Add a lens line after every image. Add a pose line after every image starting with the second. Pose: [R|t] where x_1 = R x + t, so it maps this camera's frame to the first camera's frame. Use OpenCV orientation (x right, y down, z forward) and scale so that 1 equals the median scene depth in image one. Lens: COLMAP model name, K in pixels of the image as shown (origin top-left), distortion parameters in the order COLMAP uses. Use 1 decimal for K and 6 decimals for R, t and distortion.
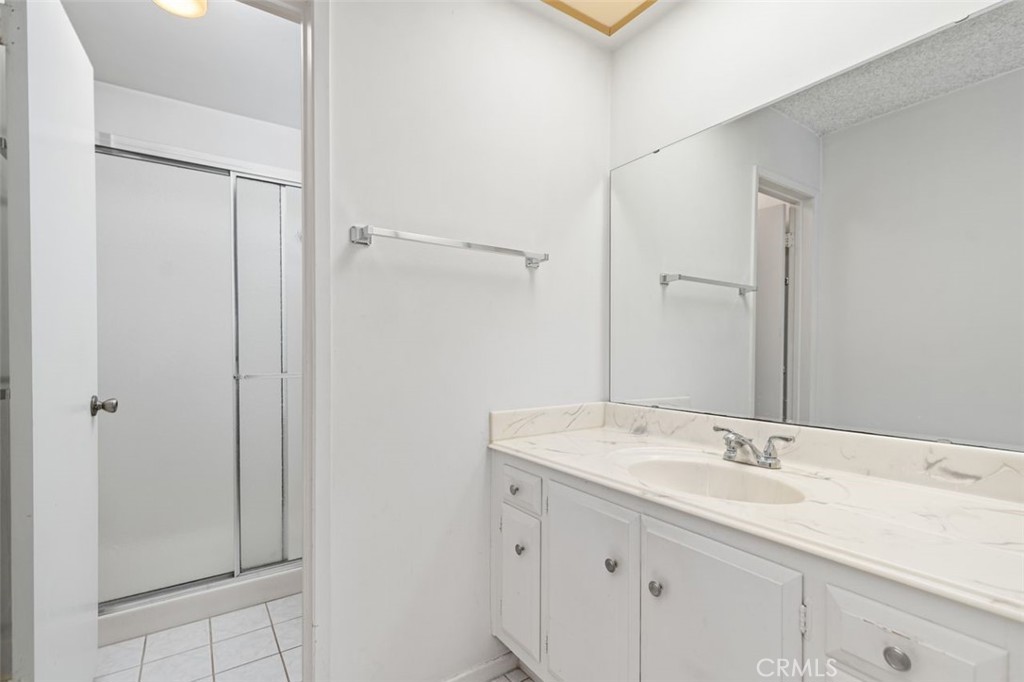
lens RADIAL K [[465.6, 0, 512.0], [0, 465.6, 341.0], [0, 0, 1]] dist [-0.000392, -0.000137]
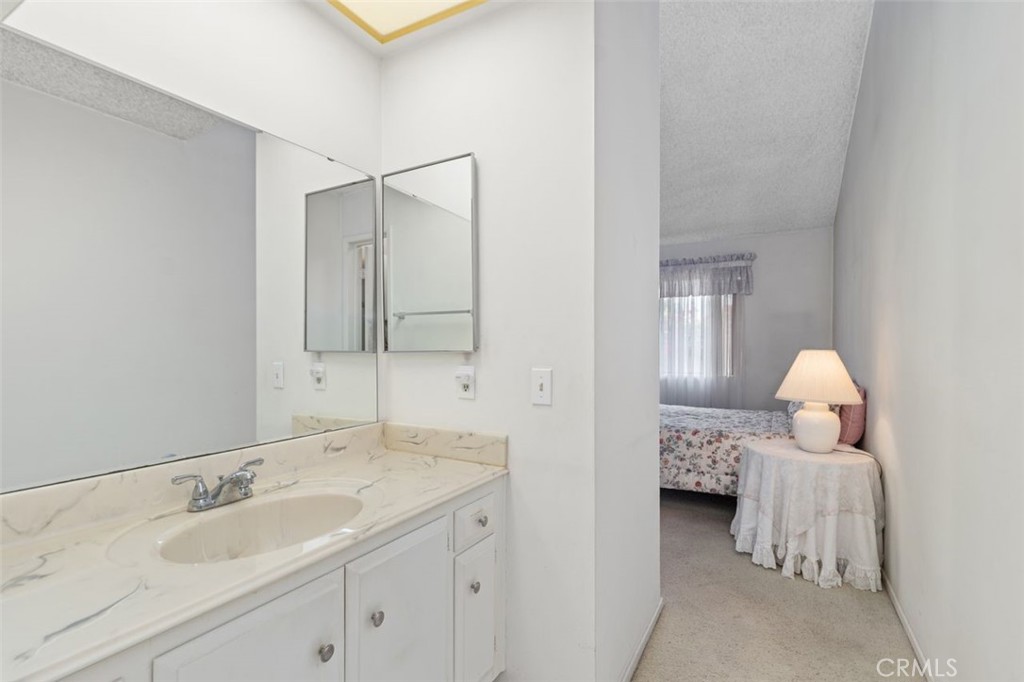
lens RADIAL K [[487.4, 0, 498.8], [0, 487.4, 343.5], [0, 0, 1]] dist [-0.001382, -0.000509]
pose [[-0.423543, -0.001008, 0.905876, -0.747237], [-0.018496, 0.999801, -0.007535, -0.066961], [-0.905687, -0.019946, -0.423477, 1.183606]]
